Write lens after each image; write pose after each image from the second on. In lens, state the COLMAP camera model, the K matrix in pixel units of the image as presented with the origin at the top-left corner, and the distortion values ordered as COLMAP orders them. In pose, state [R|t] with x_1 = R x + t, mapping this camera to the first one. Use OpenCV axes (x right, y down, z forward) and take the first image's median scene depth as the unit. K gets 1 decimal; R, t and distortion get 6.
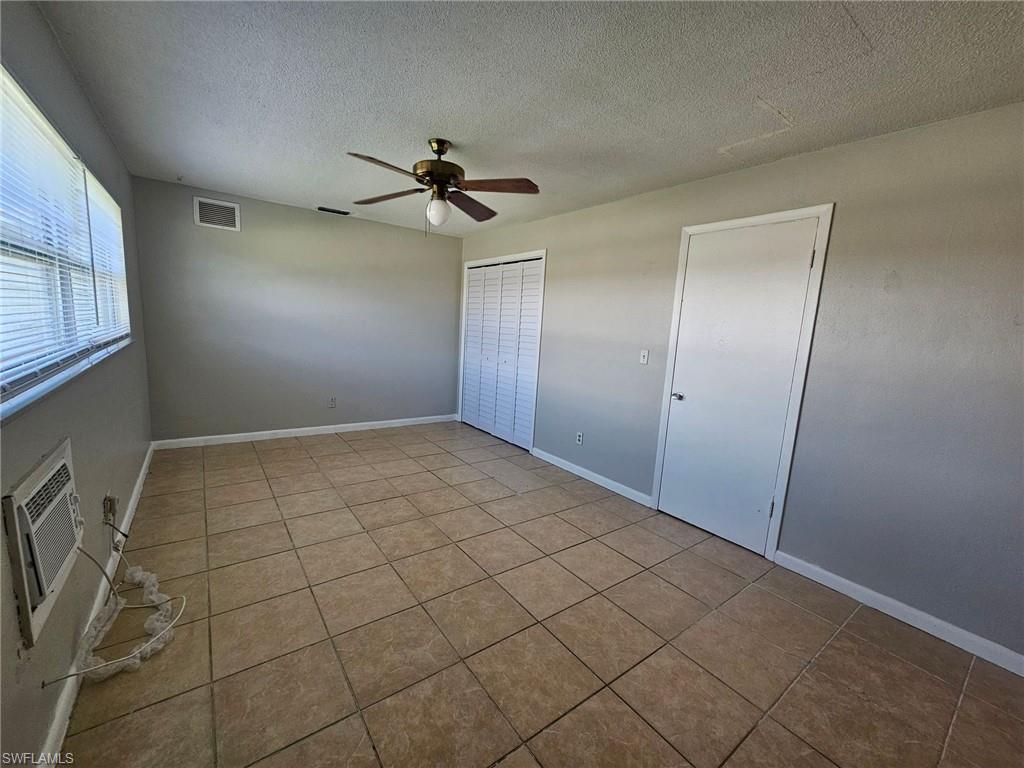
lens RADIAL K [[415.8, 0, 513.3], [0, 415.8, 388.3], [0, 0, 1]] dist [0.000745, 0.000230]
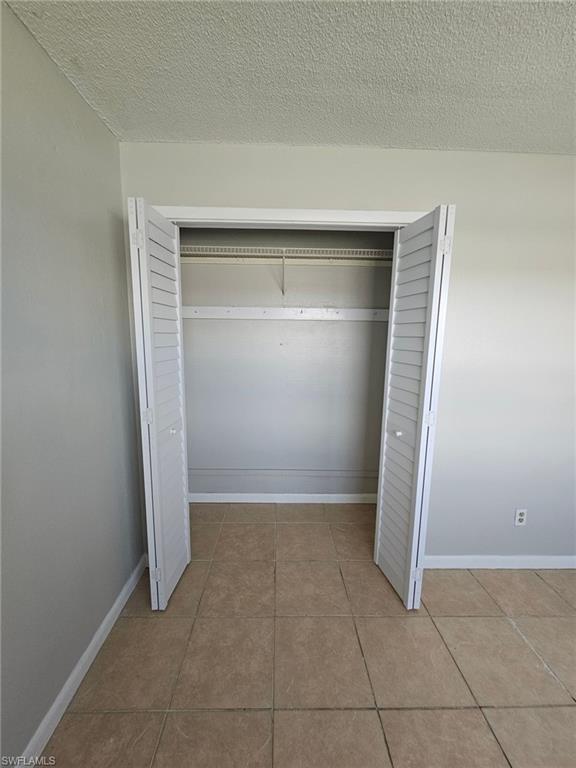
lens RADIAL K [[311.8, 0, 288.0], [0, 311.8, 384.0], [0, 0, 1]] dist [0.000745, 0.000230]
pose [[0.578051, -0.175565, 0.796890, -0.524361], [0.143673, 0.983222, 0.112398, -0.251236], [-0.803253, 0.049520, 0.593576, 1.232605]]
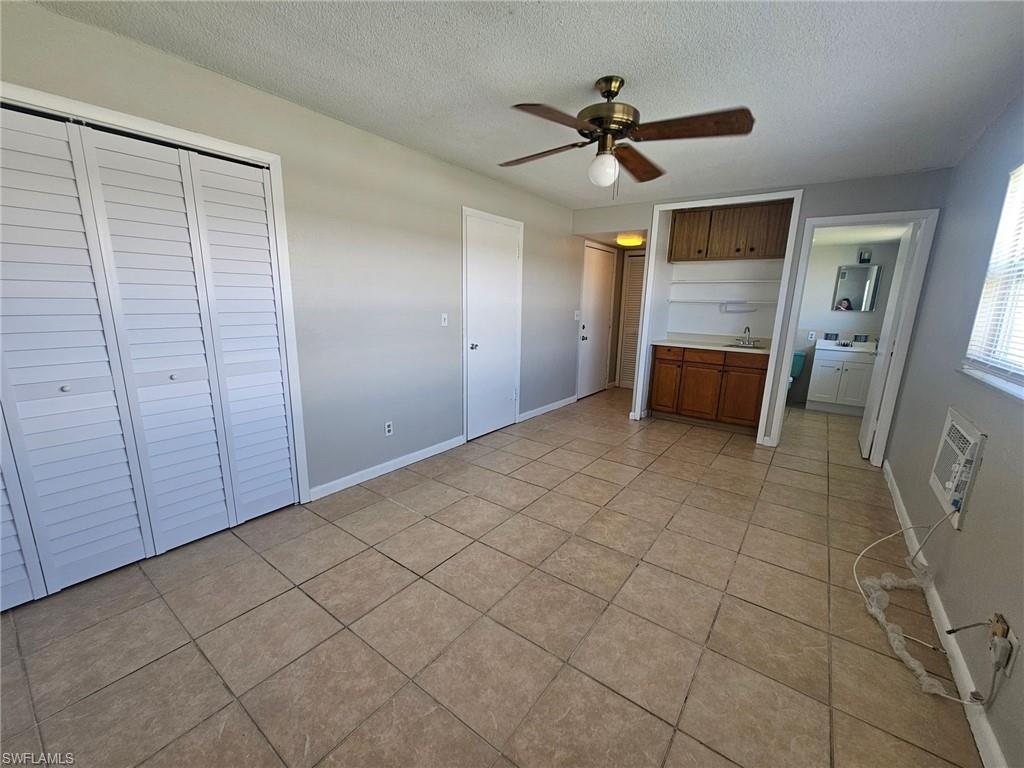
lens RADIAL K [[415.8, 0, 513.3], [0, 415.8, 388.3], [0, 0, 1]] dist [0.000745, 0.000230]
pose [[-0.286240, -0.267821, 0.919966, -0.818091], [0.107306, 0.945140, 0.308537, -0.232647], [-0.952130, 0.187034, -0.241799, 1.178704]]
